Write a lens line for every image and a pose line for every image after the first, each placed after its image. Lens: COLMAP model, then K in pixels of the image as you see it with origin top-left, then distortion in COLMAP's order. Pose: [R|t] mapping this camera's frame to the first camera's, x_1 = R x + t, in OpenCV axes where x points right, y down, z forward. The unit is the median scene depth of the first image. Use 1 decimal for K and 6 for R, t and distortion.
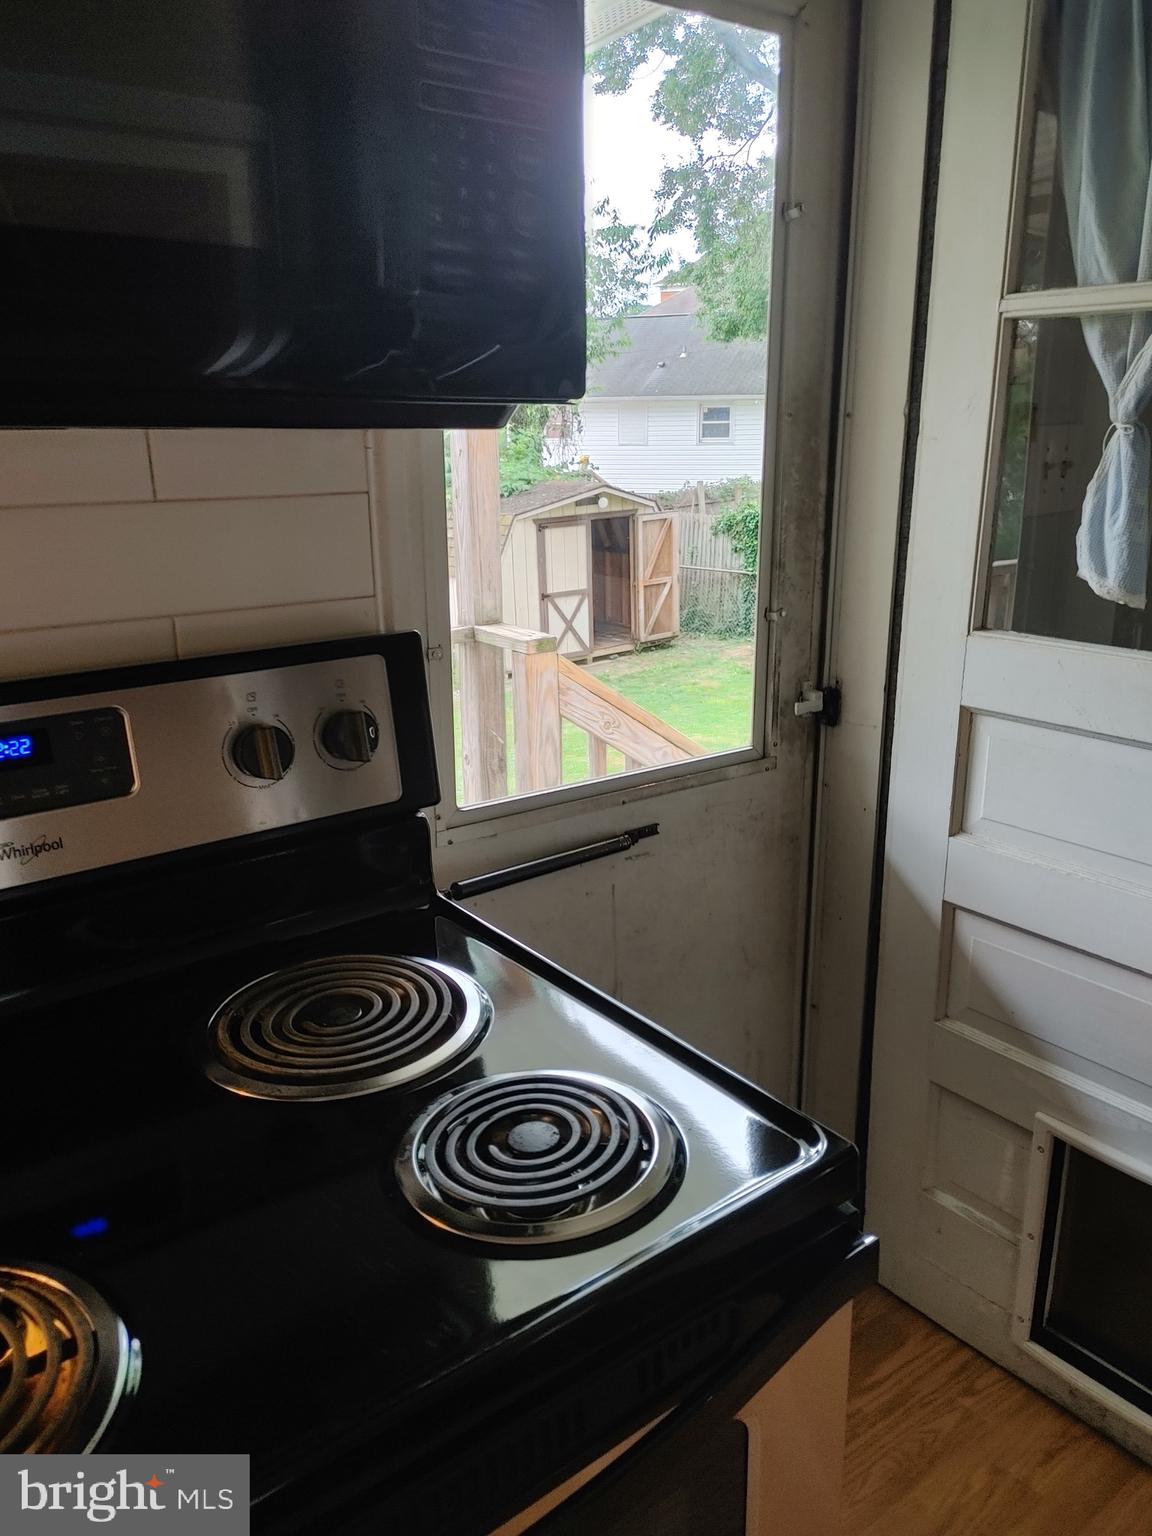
lens RADIAL K [[1158.0, 0, 576.0], [0, 1158.0, 768.0], [0, 0, 1]] dist [0.092532, -0.098480]
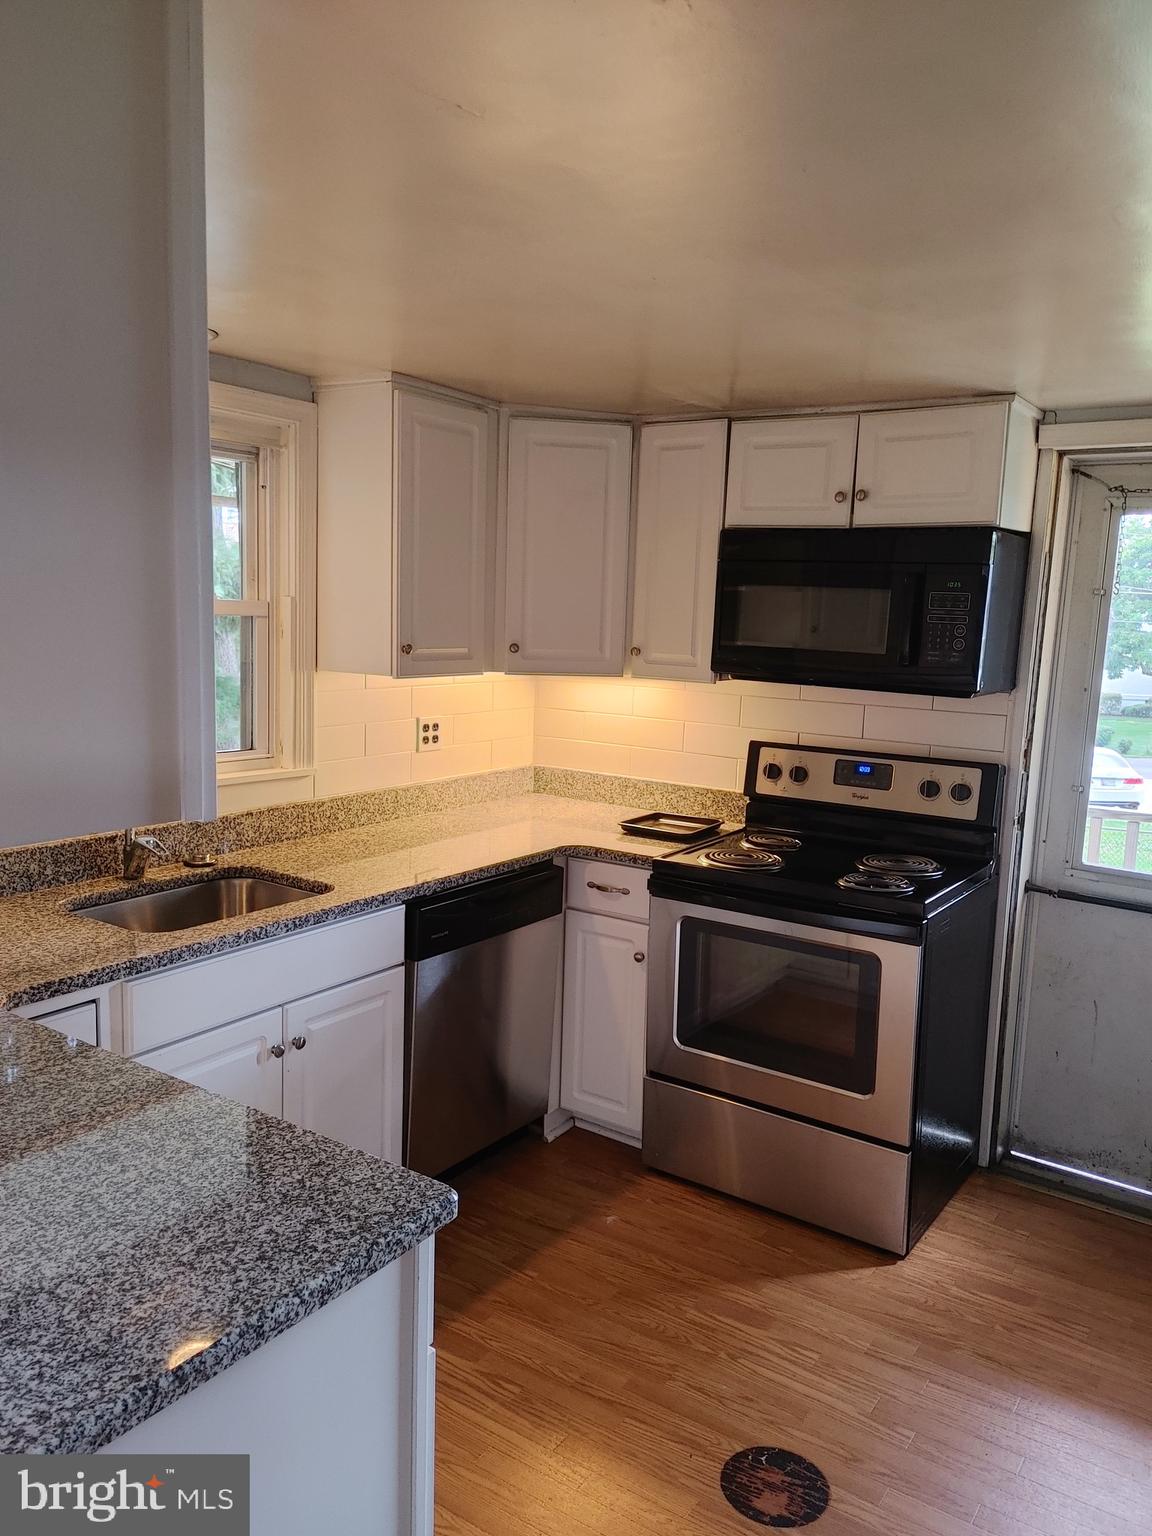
lens RADIAL K [[1148.8, 0, 579.1], [0, 1148.8, 775.4], [0, 0, 1]] dist [0.108185, -0.129695]
pose [[0.316572, 0.170029, -0.933205, 1.443365], [-0.296841, 0.952149, 0.072783, 0.002074], [0.900926, 0.253973, 0.351895, -0.586785]]
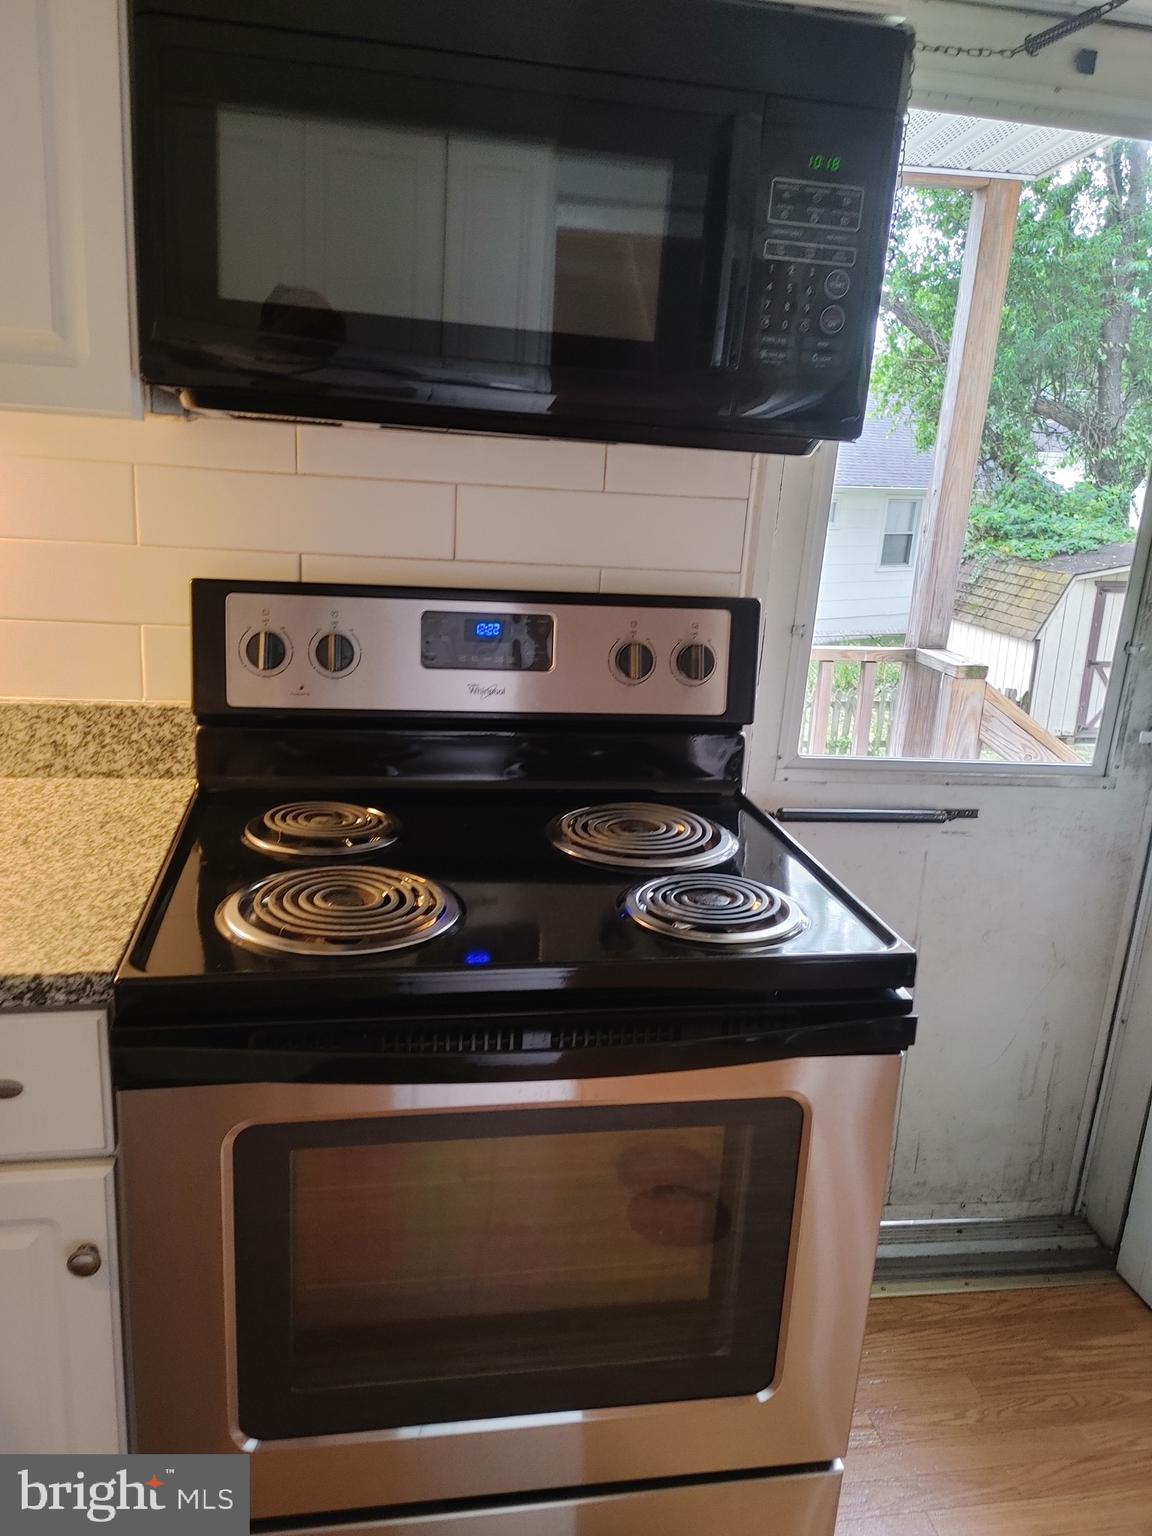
lens RADIAL K [[1148.8, 0, 579.1], [0, 1148.8, 775.4], [0, 0, 1]] dist [0.108185, -0.129695]
pose [[0.891153, 0.184385, -0.414546, 0.195898], [-0.195120, 0.980637, 0.016725, 0.075350], [0.409603, 0.065981, 0.909875, -0.236379]]
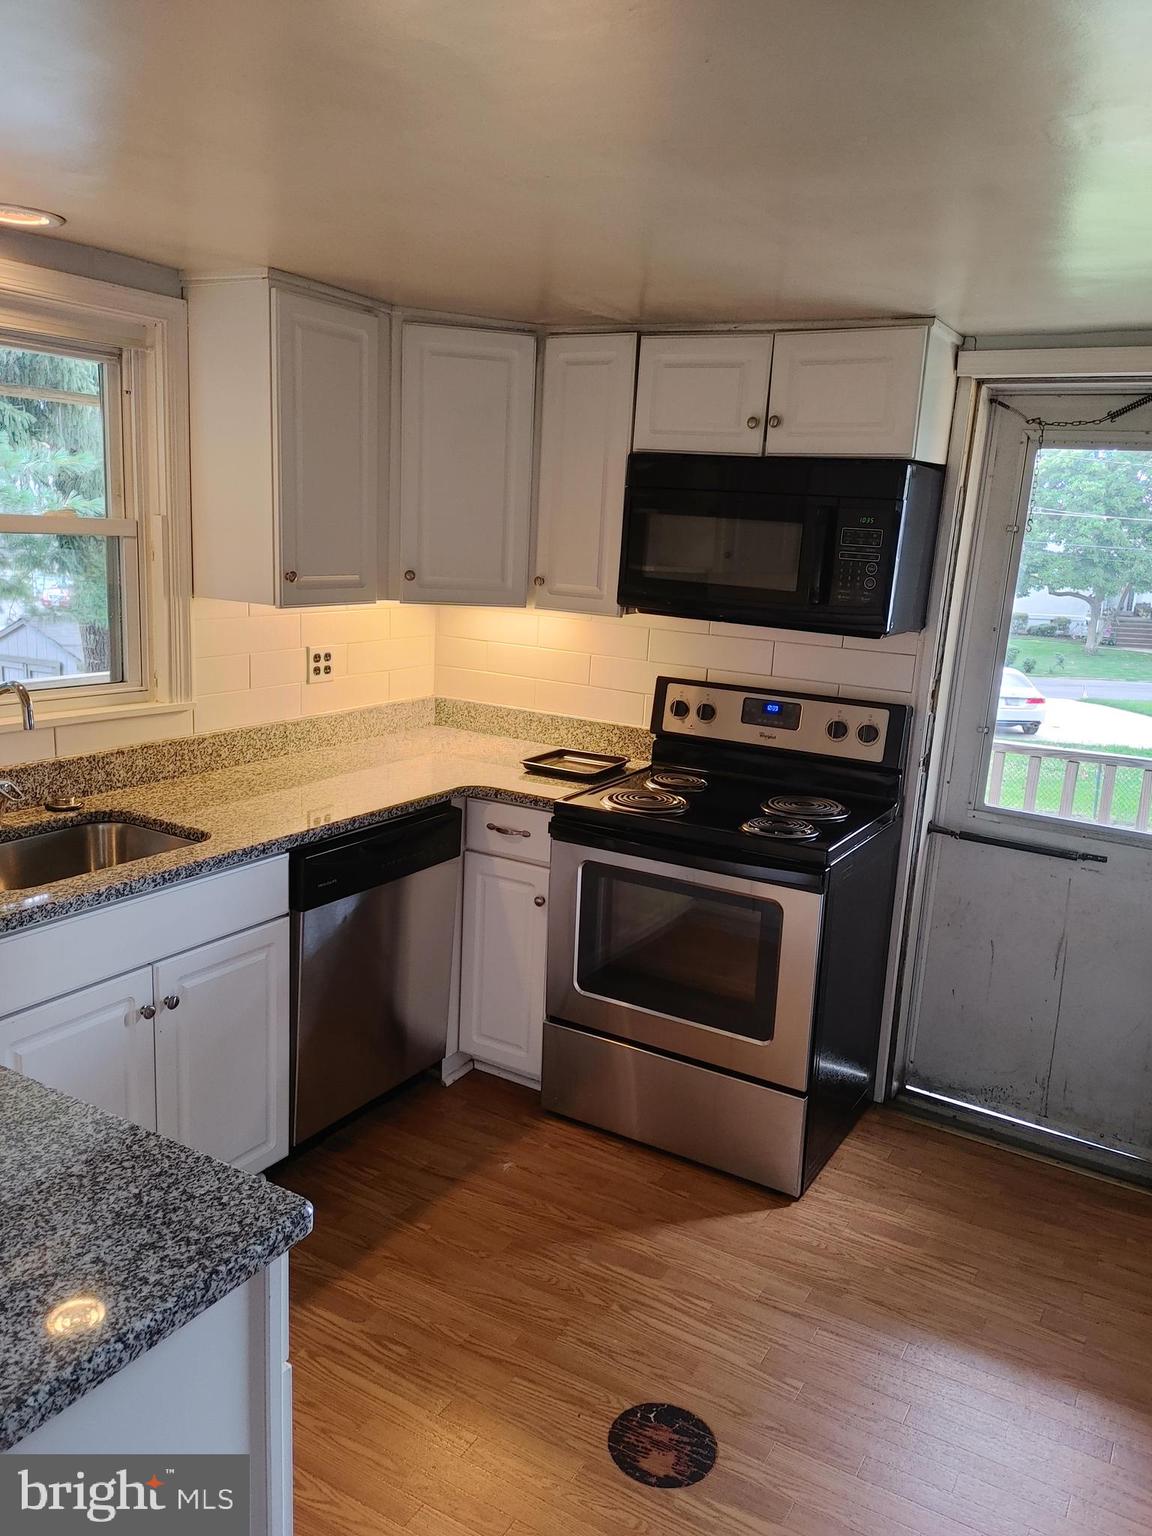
lens RADIAL K [[1148.8, 0, 579.1], [0, 1148.8, 775.4], [0, 0, 1]] dist [0.108185, -0.129695]
pose [[0.379572, 0.241368, -0.893122, 1.371237], [-0.309328, 0.942920, 0.123363, -0.040893], [0.871918, 0.229442, 0.432568, -0.539984]]
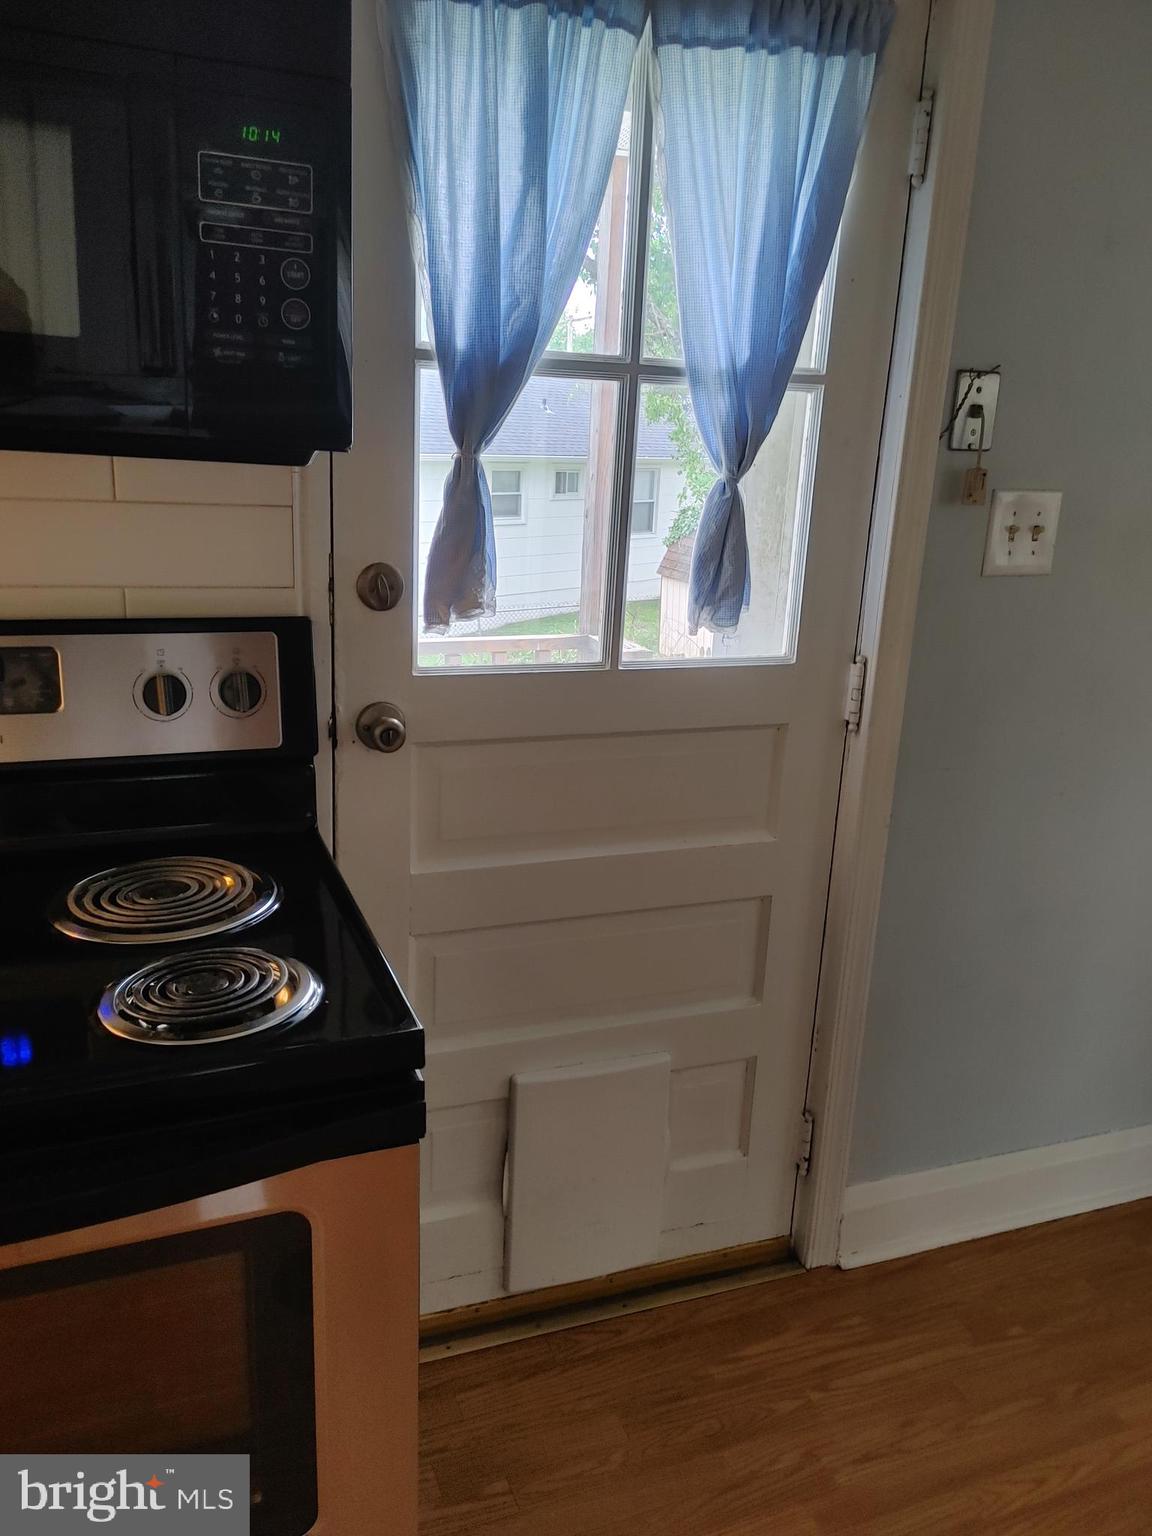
lens RADIAL K [[1148.0, 0, 566.6], [0, 1148.0, 748.5], [0, 0, 1]] dist [0.115309, -0.160915]
pose [[0.961382, 0.123451, -0.245978, 0.311335], [-0.130052, 0.991449, -0.010711, 0.000866], [0.242553, 0.042288, 0.969216, -0.099797]]
